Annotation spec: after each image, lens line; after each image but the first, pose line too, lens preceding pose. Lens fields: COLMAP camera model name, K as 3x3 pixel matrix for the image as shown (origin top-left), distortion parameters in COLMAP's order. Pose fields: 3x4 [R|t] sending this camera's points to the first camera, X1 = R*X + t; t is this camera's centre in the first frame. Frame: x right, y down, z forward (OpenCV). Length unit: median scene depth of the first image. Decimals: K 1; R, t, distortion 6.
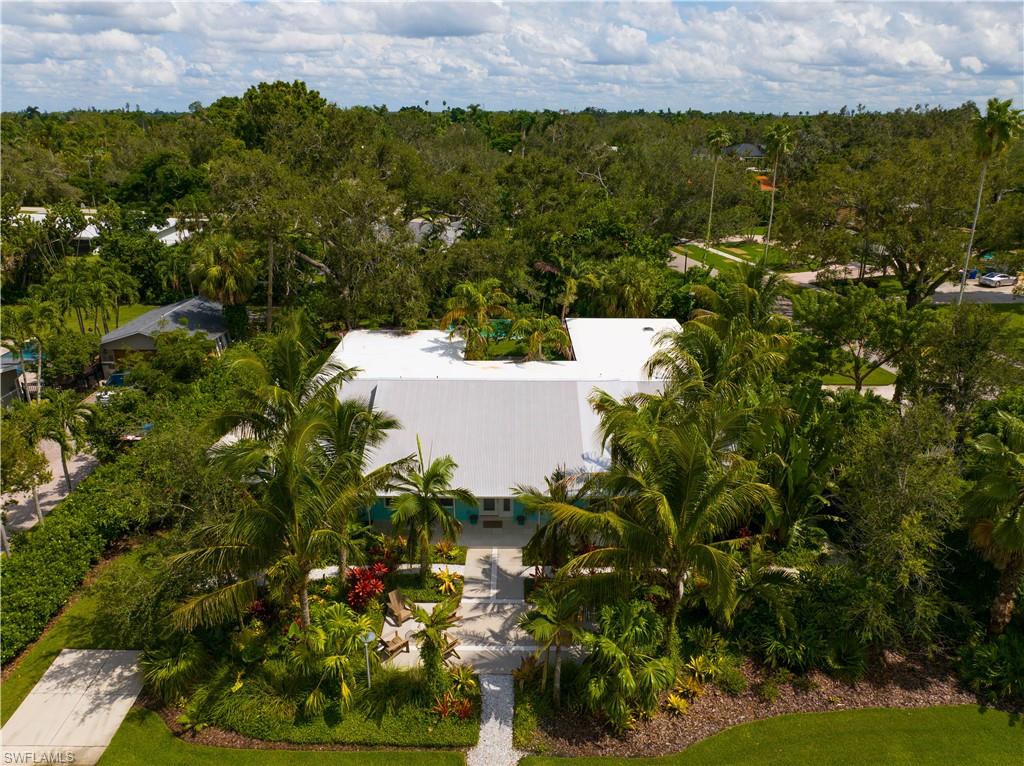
lens RADIAL K [[753.5, 0, 512.0], [0, 753.5, 383.0], [0, 0, 1]] dist [-0.040791, 0.002956]
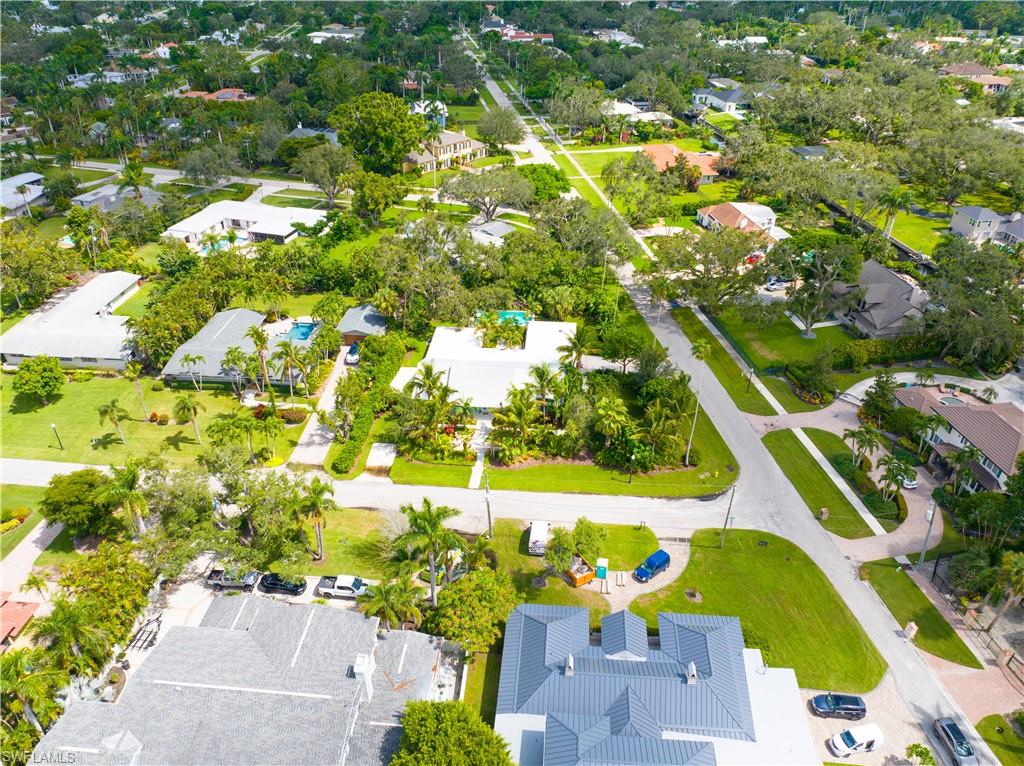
lens RADIAL K [[753.5, 0, 512.0], [0, 753.5, 383.0], [0, 0, 1]] dist [-0.040791, 0.002956]
pose [[0.997052, 0.041880, -0.064283, 0.401869], [-0.028121, 0.979049, 0.201676, -0.828999], [0.071383, -0.199274, 0.977341, -2.976805]]
